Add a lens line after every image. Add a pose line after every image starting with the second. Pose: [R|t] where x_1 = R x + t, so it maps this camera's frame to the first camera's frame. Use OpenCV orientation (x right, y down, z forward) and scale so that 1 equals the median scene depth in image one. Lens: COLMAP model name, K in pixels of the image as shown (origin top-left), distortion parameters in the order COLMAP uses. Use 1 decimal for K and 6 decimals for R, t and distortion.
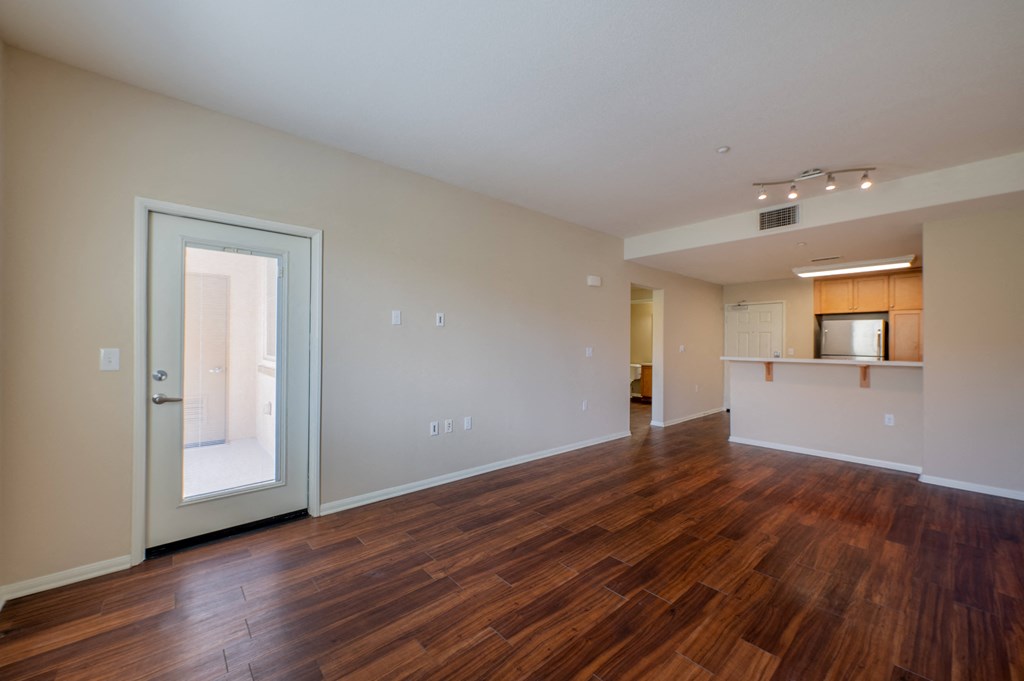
lens RADIAL K [[406.0, 0, 507.7], [0, 406.0, 343.4], [0, 0, 1]] dist [-0.003376, -0.000457]
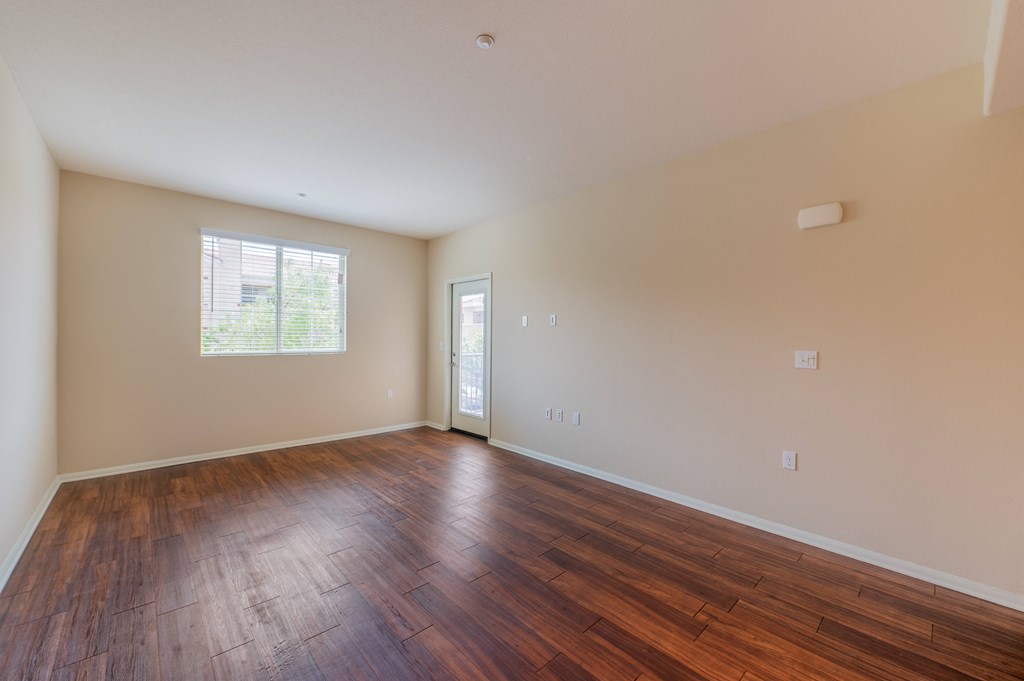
lens RADIAL K [[406.0, 0, 509.1], [0, 406.0, 340.2], [0, 0, 1]] dist [-0.003376, -0.000457]
pose [[0.012096, -0.001319, -0.999926, 0.987512], [-0.006798, 0.999976, -0.001401, 0.000481], [0.999904, 0.006814, 0.012087, 0.865452]]
